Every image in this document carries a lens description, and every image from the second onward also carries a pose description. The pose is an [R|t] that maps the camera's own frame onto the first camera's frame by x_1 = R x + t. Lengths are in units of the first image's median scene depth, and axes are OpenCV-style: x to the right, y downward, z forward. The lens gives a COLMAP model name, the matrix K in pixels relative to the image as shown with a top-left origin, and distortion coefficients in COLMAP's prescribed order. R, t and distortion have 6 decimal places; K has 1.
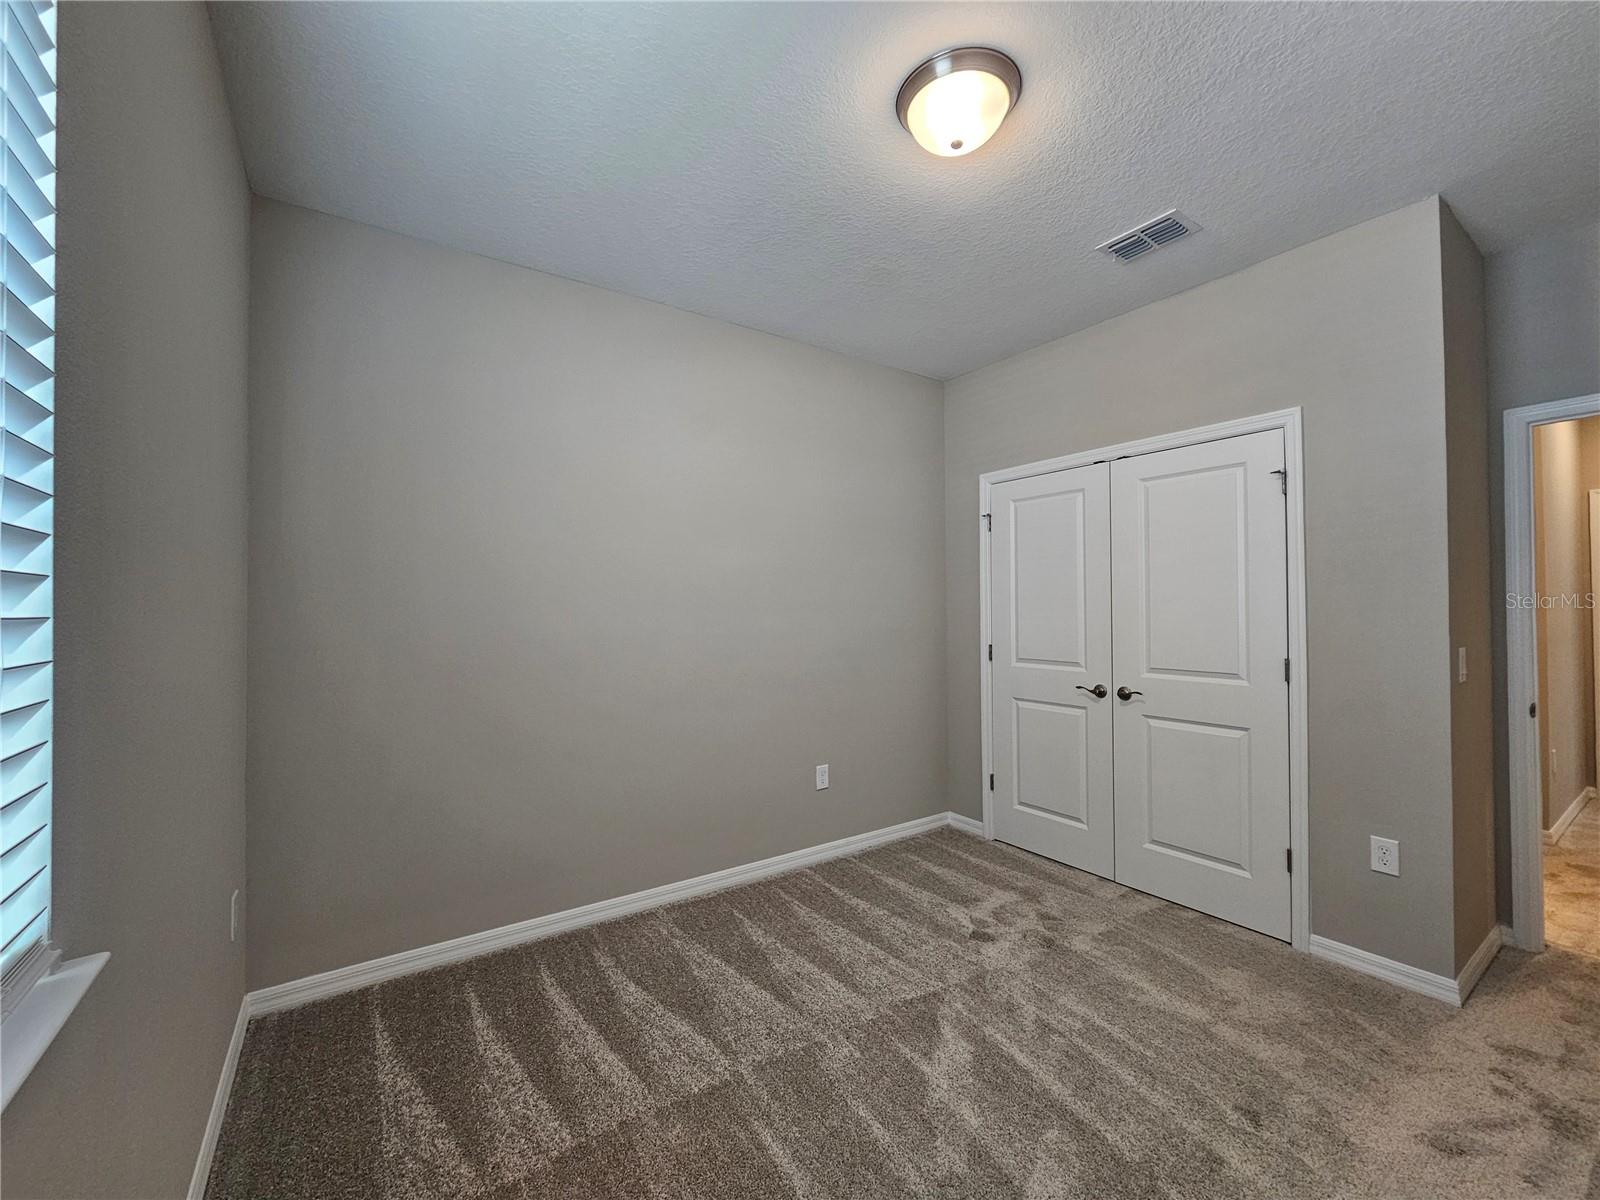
lens RADIAL K [[664.8, 0, 793.2], [0, 664.8, 597.9], [0, 0, 1]] dist [0.000000, -0.000545]
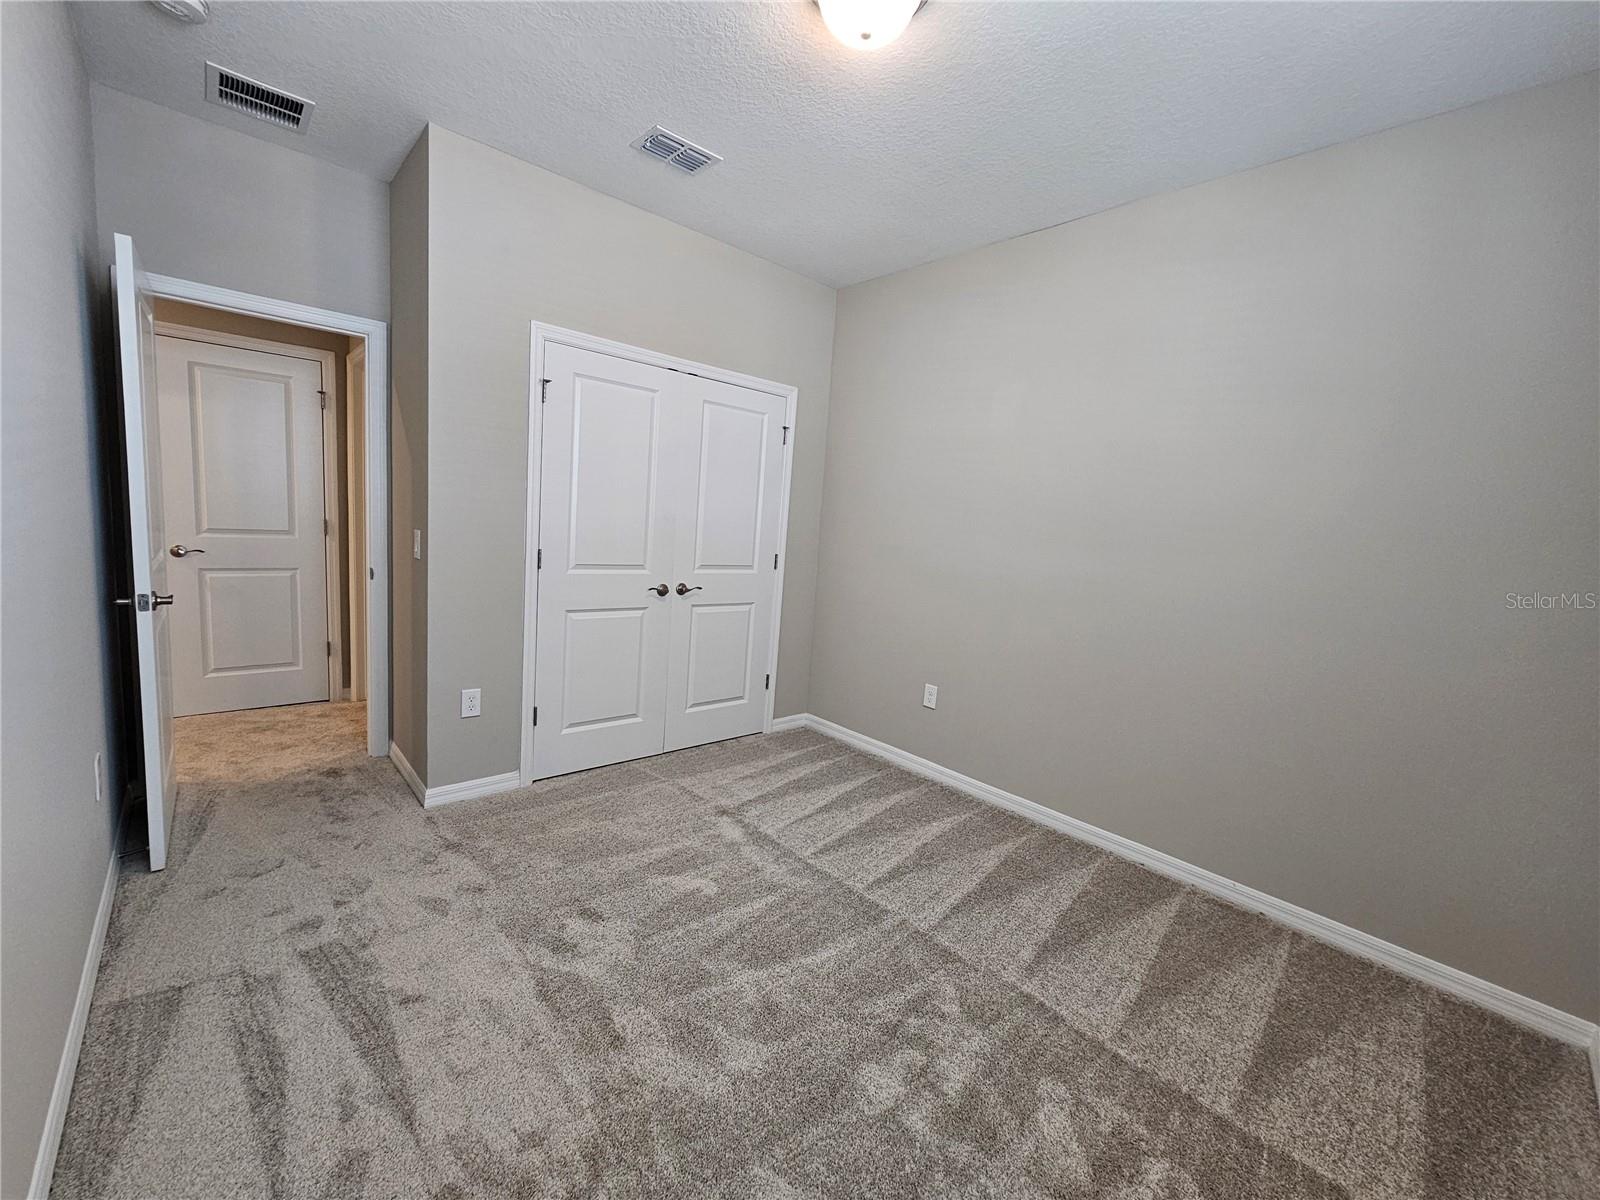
lens RADIAL K [[643.7, 0, 819.6], [0, 643.7, 613.7], [0, 0, 1]] dist [-0.000430, -0.000218]
pose [[-0.147966, -0.143978, 0.978456, -0.582731], [-0.079228, 0.987892, 0.133385, 0.018925], [-0.985814, -0.057784, -0.157582, 0.888729]]
